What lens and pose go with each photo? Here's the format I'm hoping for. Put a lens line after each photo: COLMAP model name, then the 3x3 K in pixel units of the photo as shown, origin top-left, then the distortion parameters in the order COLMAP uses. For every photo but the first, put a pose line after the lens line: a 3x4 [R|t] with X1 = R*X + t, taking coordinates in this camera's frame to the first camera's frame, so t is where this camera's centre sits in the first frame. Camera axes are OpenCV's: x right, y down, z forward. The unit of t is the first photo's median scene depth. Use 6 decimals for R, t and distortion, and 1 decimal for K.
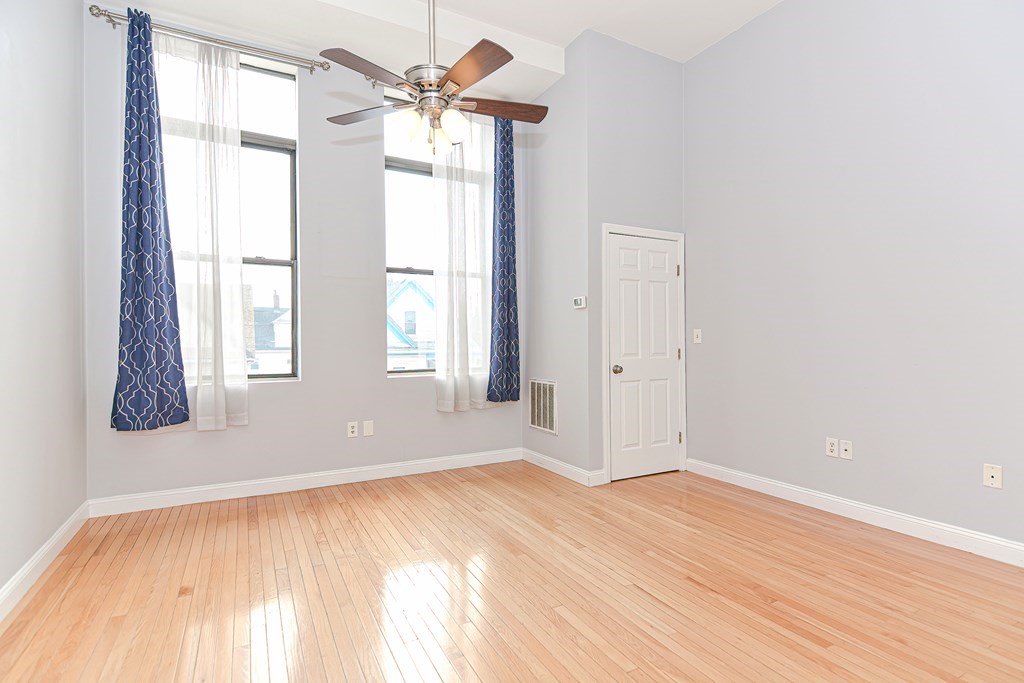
lens RADIAL K [[490.9, 0, 507.9], [0, 490.9, 342.7], [0, 0, 1]] dist [0.017051, -0.007165]
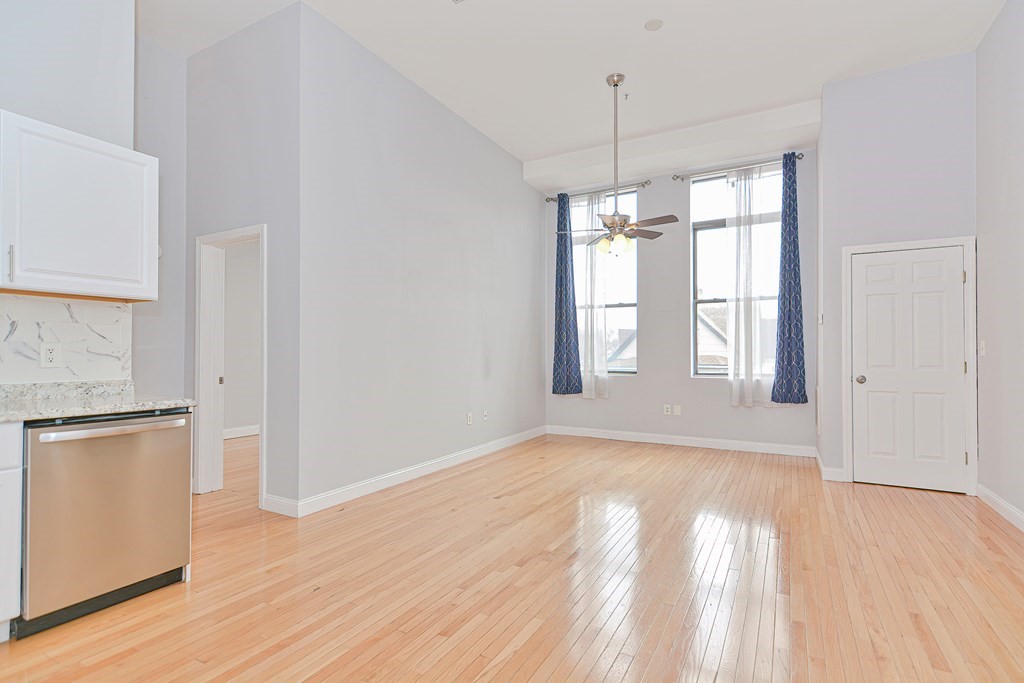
lens RADIAL K [[490.9, 0, 516.9], [0, 490.9, 346.2], [0, 0, 1]] dist [0.017051, -0.007165]
pose [[0.537495, -0.004201, -0.843256, 0.772792], [0.000950, 0.999990, -0.004376, -0.015994], [0.843266, 0.001551, 0.537494, -0.231419]]
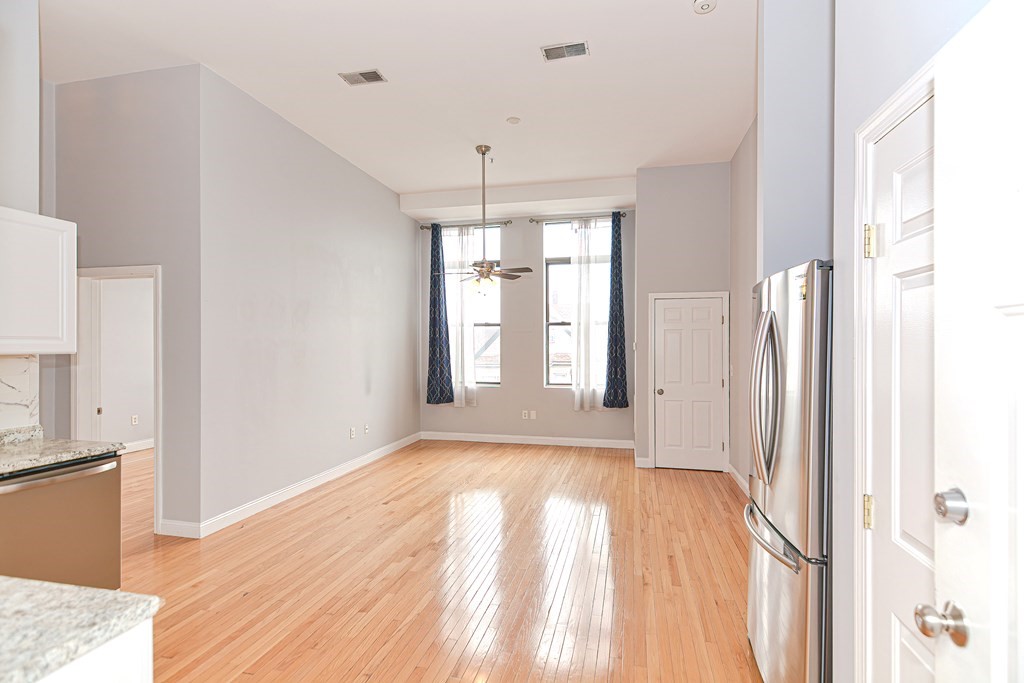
lens RADIAL K [[490.9, 0, 514.2], [0, 490.9, 340.4], [0, 0, 1]] dist [0.017051, -0.007165]
pose [[0.742282, -0.000723, -0.670087, 0.931884], [0.000677, 1.000000, -0.000329, -0.105121], [0.670087, -0.000210, 0.742282, -0.401731]]
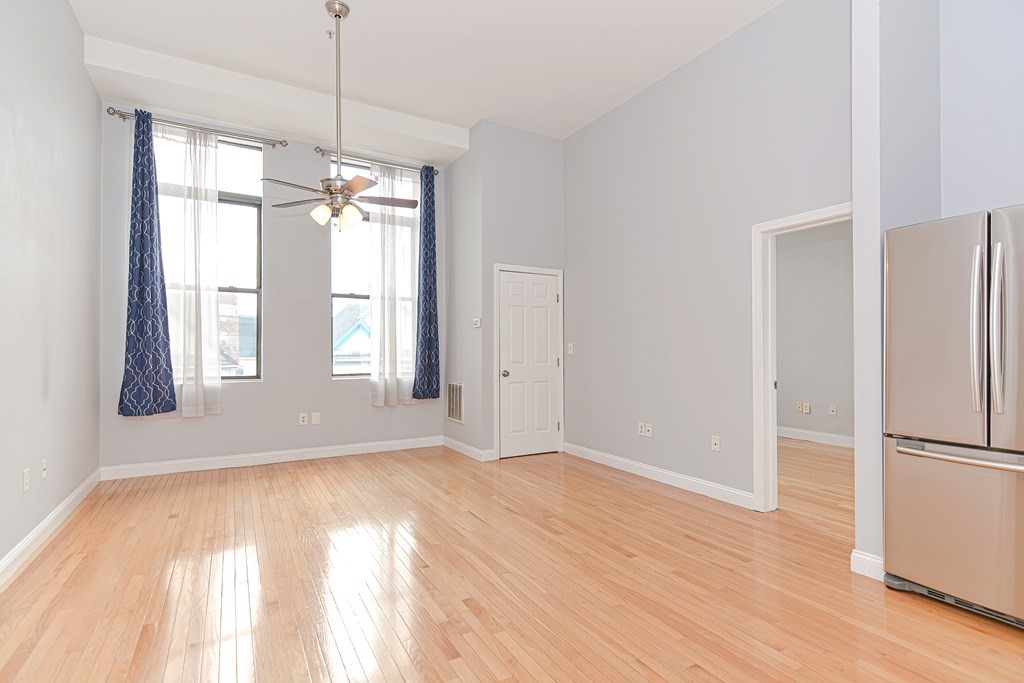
lens RADIAL K [[490.9, 0, 507.2], [0, 490.9, 344.6], [0, 0, 1]] dist [0.017051, -0.007165]
pose [[0.999760, 0.005876, 0.021115, 0.209543], [-0.005632, 0.999917, -0.011612, -0.008968], [-0.021182, 0.011490, 0.999710, -0.338160]]
